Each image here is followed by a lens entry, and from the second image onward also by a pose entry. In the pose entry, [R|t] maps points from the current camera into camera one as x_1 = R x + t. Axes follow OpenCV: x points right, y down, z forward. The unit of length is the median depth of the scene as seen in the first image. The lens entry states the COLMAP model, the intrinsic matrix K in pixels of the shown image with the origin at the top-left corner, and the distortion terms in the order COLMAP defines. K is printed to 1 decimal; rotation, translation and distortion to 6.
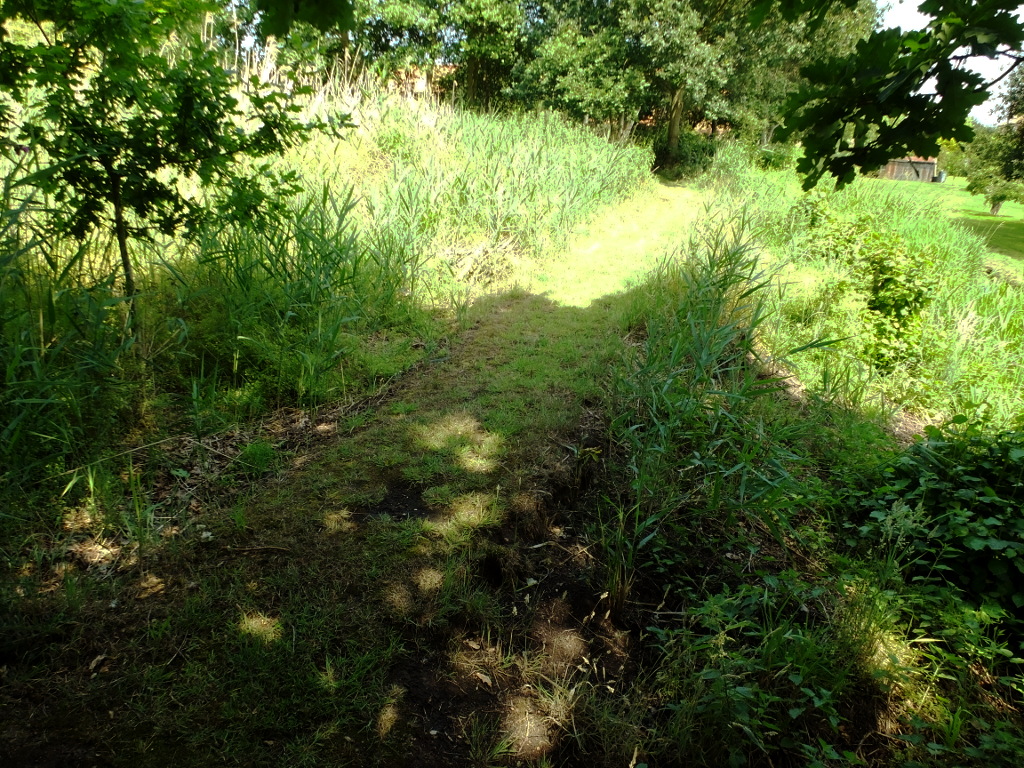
lens RADIAL K [[746.2, 0, 514.0], [0, 746.2, 386.6], [0, 0, 1]] dist [-0.048754, 0.023338]
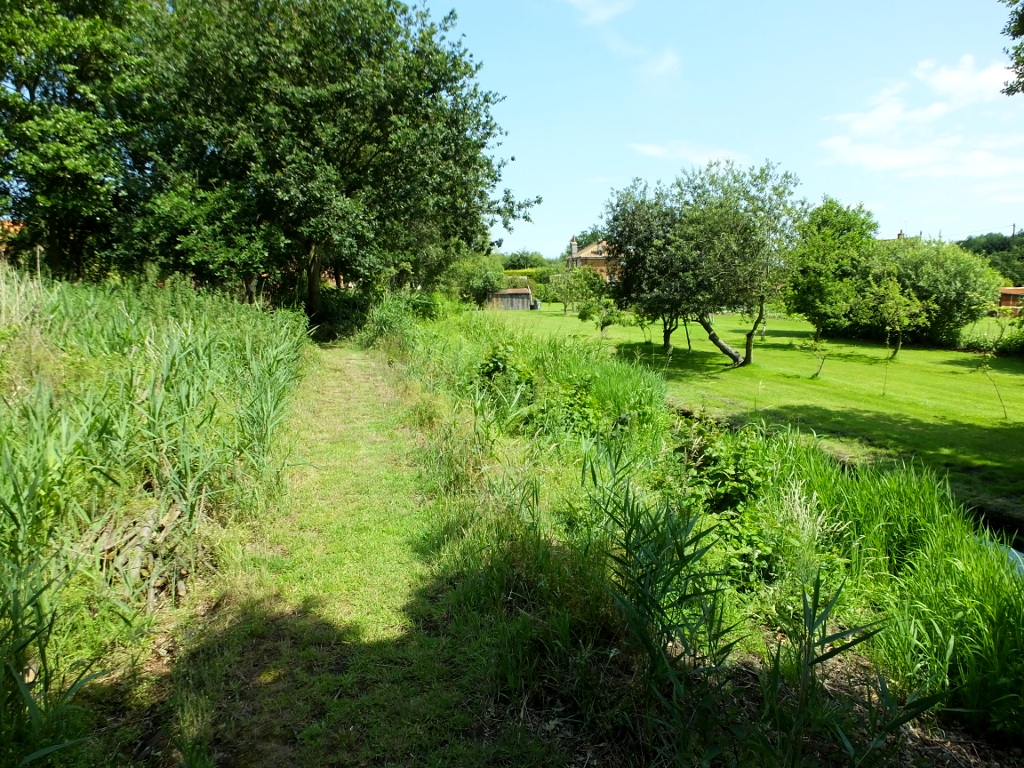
lens RADIAL K [[746.2, 0, 513.8], [0, 746.2, 378.8], [0, 0, 1]] dist [-0.048754, 0.023338]
pose [[0.869386, -0.112739, 0.481102, -0.030003], [0.201827, 0.969725, -0.137476, -0.072540], [-0.451037, 0.216619, 0.865818, 0.145550]]
